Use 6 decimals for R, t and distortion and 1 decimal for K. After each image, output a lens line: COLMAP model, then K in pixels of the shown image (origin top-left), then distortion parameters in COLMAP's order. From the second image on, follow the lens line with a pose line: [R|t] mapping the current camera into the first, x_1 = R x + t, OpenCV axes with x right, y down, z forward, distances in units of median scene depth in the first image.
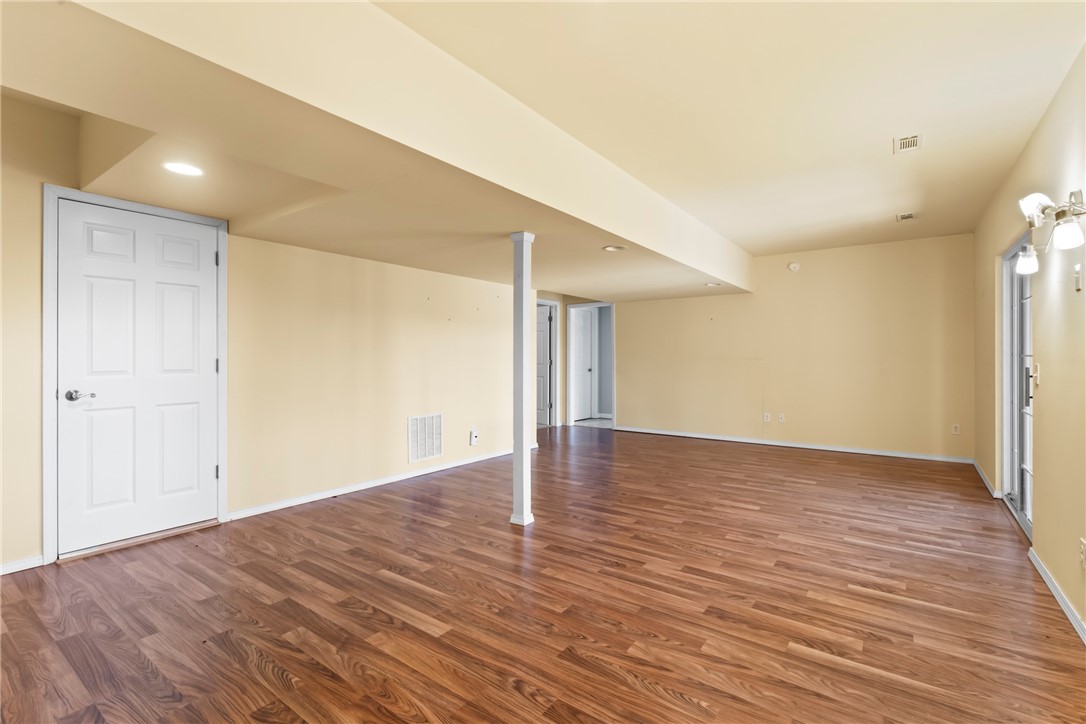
lens RADIAL K [[491.8, 0, 538.9], [0, 491.8, 356.5], [0, 0, 1]] dist [-0.001365, 0.000006]
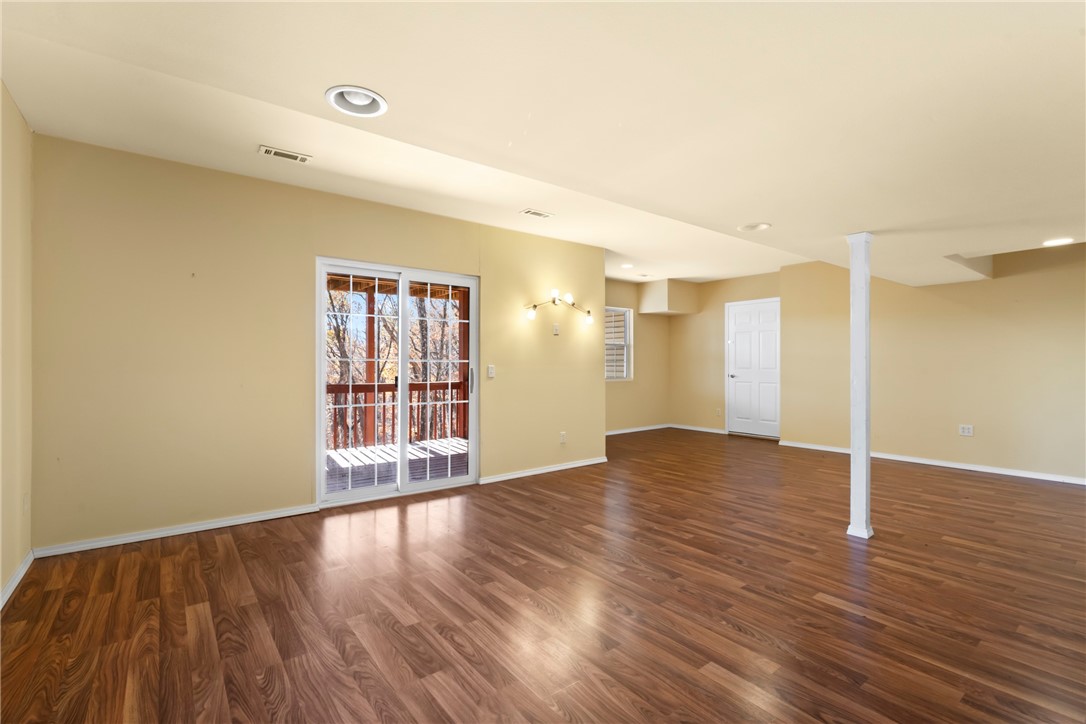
lens RADIAL K [[491.8, 0, 538.9], [0, 491.8, 356.5], [0, 0, 1]] dist [-0.001365, 0.000006]
pose [[-0.961367, 0.000964, 0.275268, 0.308971], [-0.001209, 0.999969, -0.007725, -0.002839], [-0.275267, -0.007759, -0.961337, 2.130513]]
